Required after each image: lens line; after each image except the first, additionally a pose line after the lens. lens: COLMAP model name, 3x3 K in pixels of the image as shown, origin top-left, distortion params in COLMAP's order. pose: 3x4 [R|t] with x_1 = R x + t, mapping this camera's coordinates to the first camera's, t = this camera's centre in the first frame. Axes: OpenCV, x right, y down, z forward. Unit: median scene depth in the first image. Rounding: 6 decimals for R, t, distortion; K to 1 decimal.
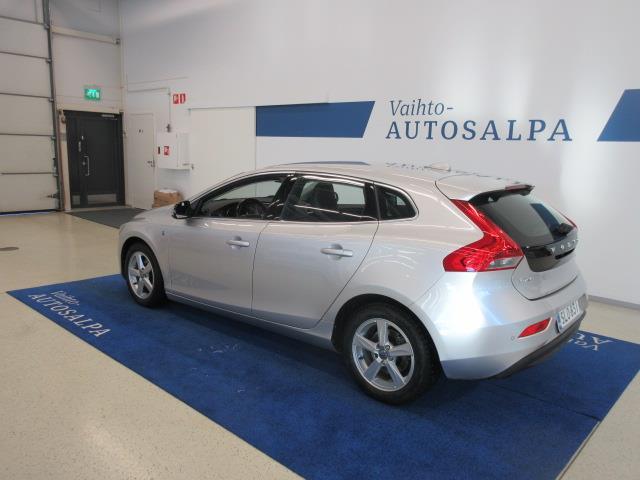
lens RADIAL K [[510.1, 0, 320.0], [0, 510.1, 240.0], [0, 0, 1]] dist [0.005457, -0.005074]
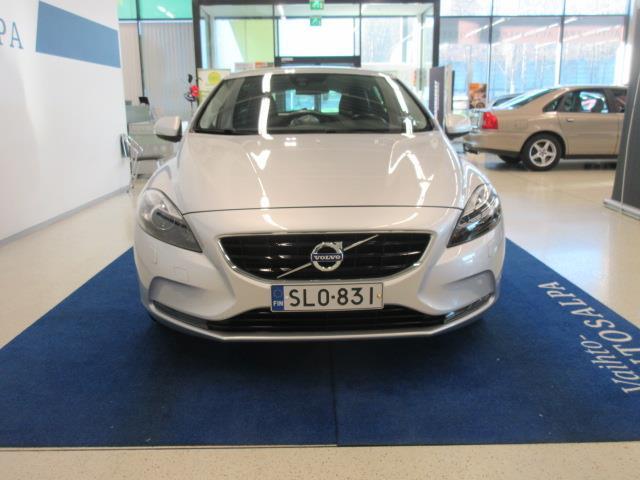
lens RADIAL K [[587.8, 0, 320.0], [0, 587.8, 240.0], [0, 0, 1]] dist [0.000724, -0.000758]
pose [[-0.679964, -0.184451, 0.709667, -0.520223], [0.119712, 0.926931, 0.355622, -0.158979], [-0.723407, 0.326766, -0.608199, 1.135090]]
